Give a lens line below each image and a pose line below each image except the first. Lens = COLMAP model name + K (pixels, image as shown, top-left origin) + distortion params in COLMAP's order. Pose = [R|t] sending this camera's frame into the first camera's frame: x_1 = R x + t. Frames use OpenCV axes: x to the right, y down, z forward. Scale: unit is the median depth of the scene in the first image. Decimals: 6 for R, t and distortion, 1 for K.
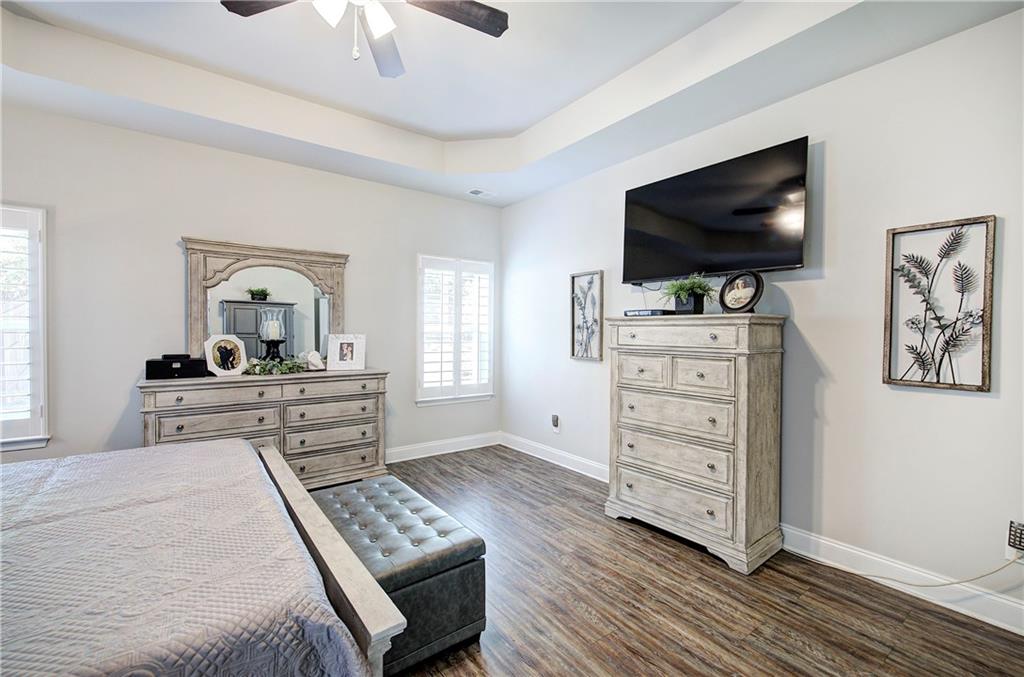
lens RADIAL K [[428.2, 0, 515.8], [0, 428.2, 338.1], [0, 0, 1]] dist [-0.011933, -0.000182]
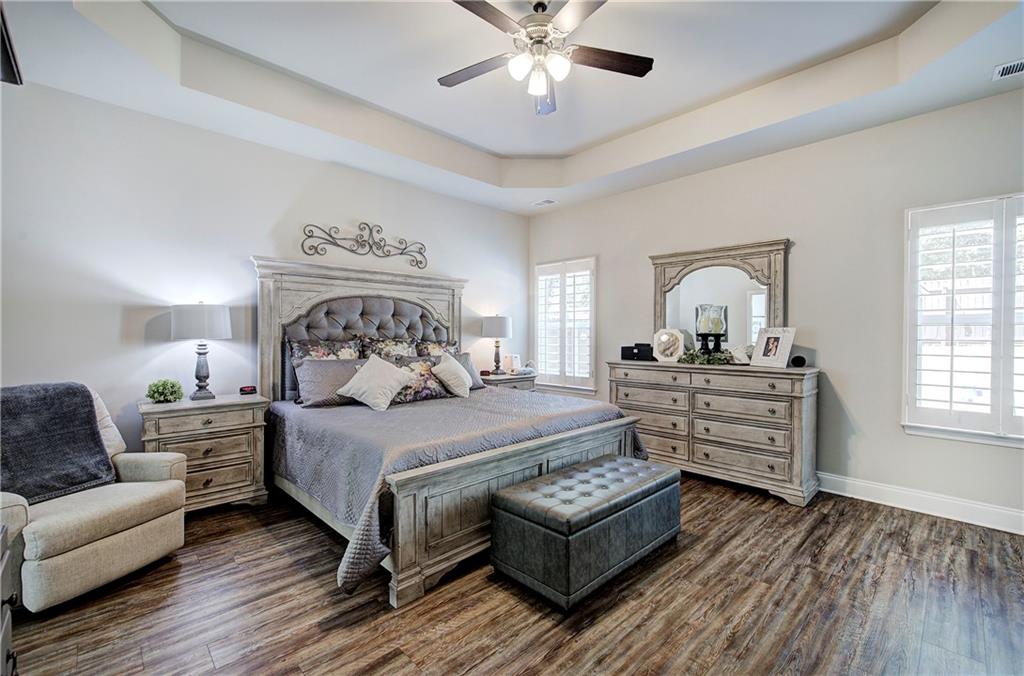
lens RADIAL K [[428.2, 0, 515.8], [0, 428.2, 337.6], [0, 0, 1]] dist [-0.011933, -0.000182]
pose [[0.128233, 0.005957, -0.991726, 0.448934], [-0.015630, 0.999870, 0.003985, 0.017982], [0.991621, 0.014990, 0.128309, 0.363449]]
